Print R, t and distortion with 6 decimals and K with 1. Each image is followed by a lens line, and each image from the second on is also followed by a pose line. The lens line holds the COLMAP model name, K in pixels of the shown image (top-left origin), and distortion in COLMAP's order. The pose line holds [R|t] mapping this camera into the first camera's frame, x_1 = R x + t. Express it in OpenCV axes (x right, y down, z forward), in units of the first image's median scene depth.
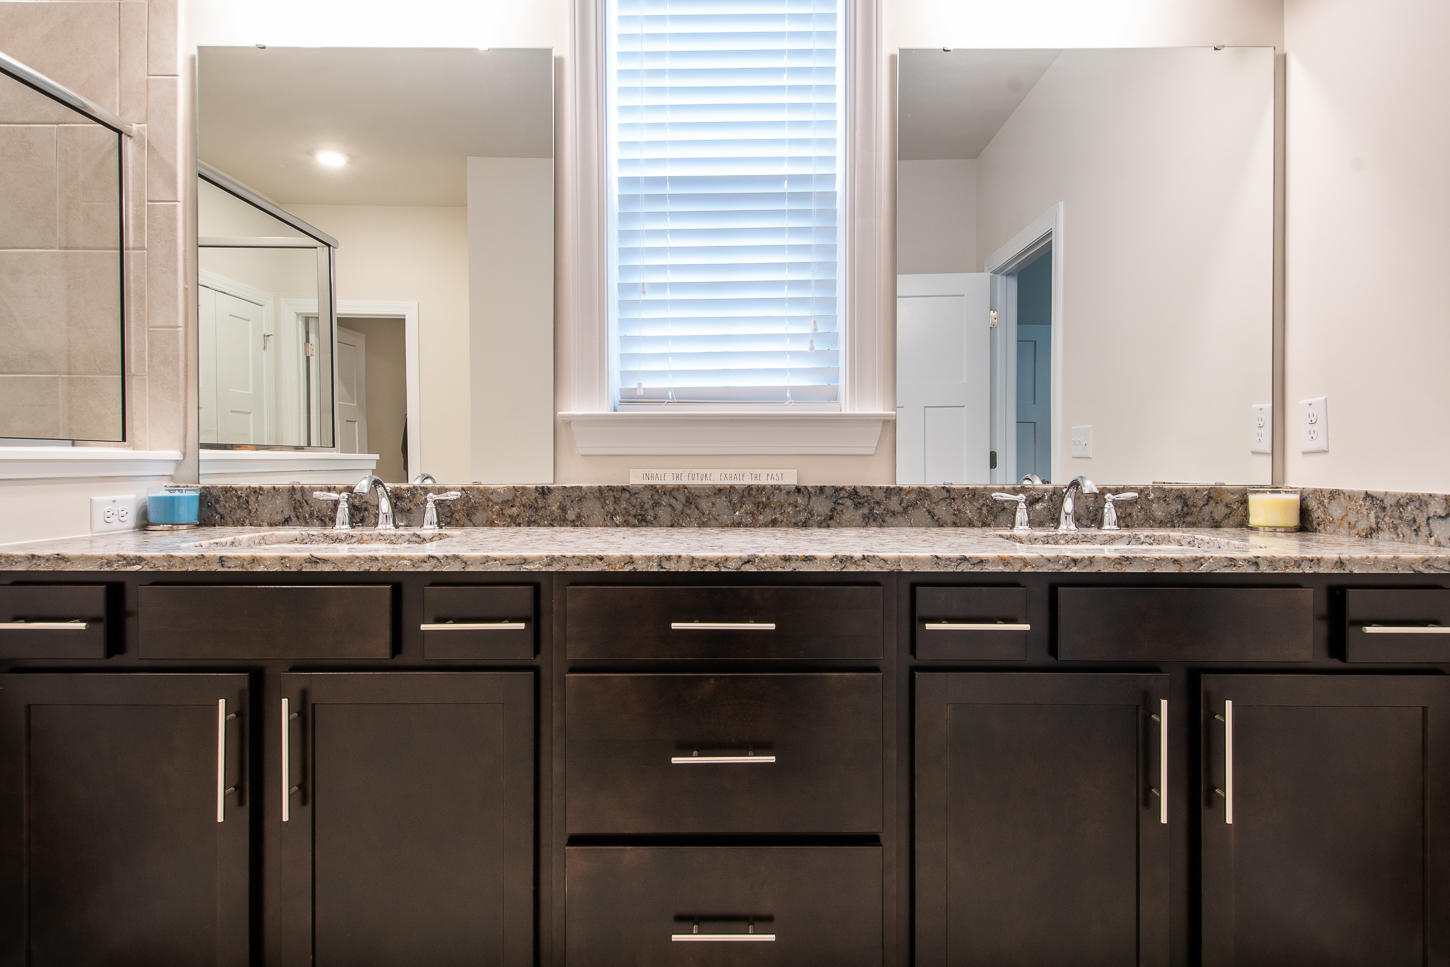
lens RADIAL K [[775.6, 0, 725.7], [0, 775.6, 468.5], [0, 0, 1]] dist [0.011094, -0.001040]
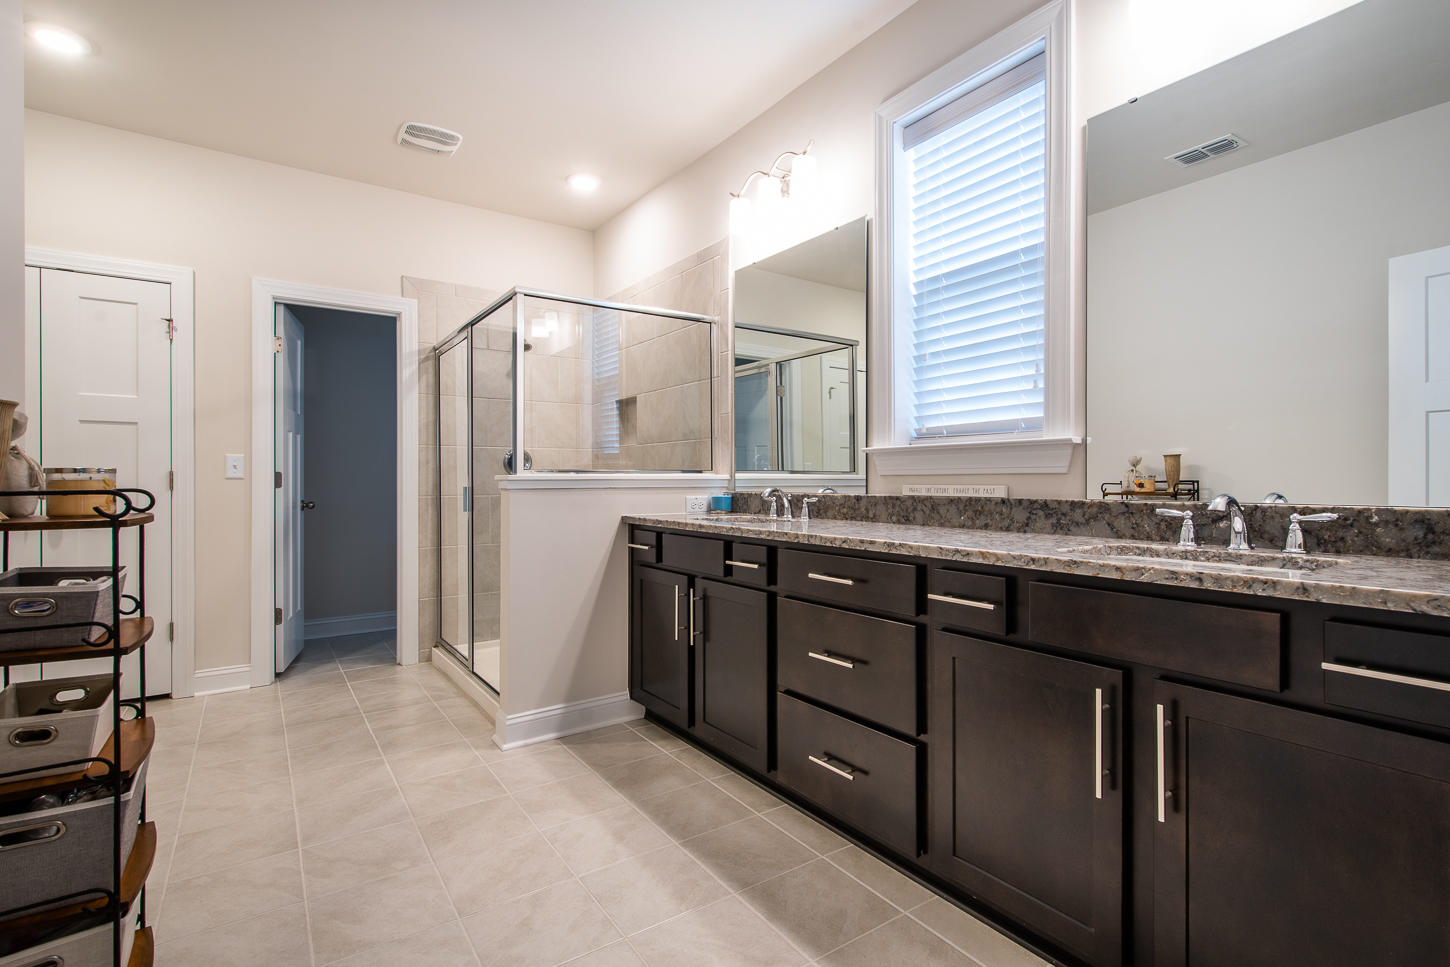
lens RADIAL K [[684.4, 0, 732.6], [0, 684.4, 480.6], [0, 0, 1]] dist [0.008108, -0.000398]
pose [[0.577889, -0.000689, -0.816115, 0.753676], [-0.004797, 0.999980, -0.004241, 0.000123], [0.816101, 0.006366, 0.577874, -0.010806]]
